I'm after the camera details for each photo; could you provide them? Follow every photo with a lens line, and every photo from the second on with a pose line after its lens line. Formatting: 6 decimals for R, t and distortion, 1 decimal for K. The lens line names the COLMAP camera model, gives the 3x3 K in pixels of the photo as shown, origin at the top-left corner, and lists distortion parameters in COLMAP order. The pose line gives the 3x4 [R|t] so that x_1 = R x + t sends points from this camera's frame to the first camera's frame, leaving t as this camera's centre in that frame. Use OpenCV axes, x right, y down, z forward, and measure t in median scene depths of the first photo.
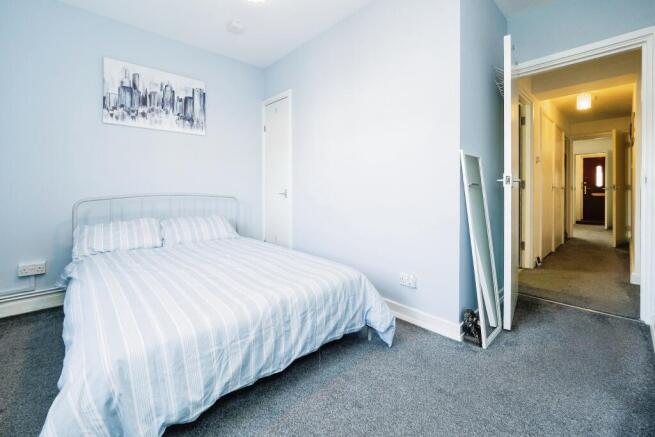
lens RADIAL K [[276.3, 0, 328.3], [0, 276.3, 189.2], [0, 0, 1]] dist [-0.002029, -0.000336]
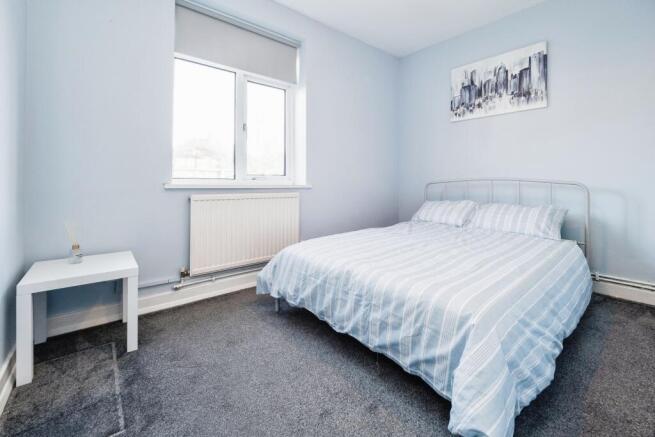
lens RADIAL K [[279.9, 0, 339.5], [0, 279.9, 179.2], [0, 0, 1]] dist [-0.000779, -0.000177]
pose [[-0.019669, -0.004657, -0.999796, 0.450788], [-0.004464, 0.999980, -0.004570, 0.027594], [0.999797, 0.004374, -0.019689, 0.490693]]
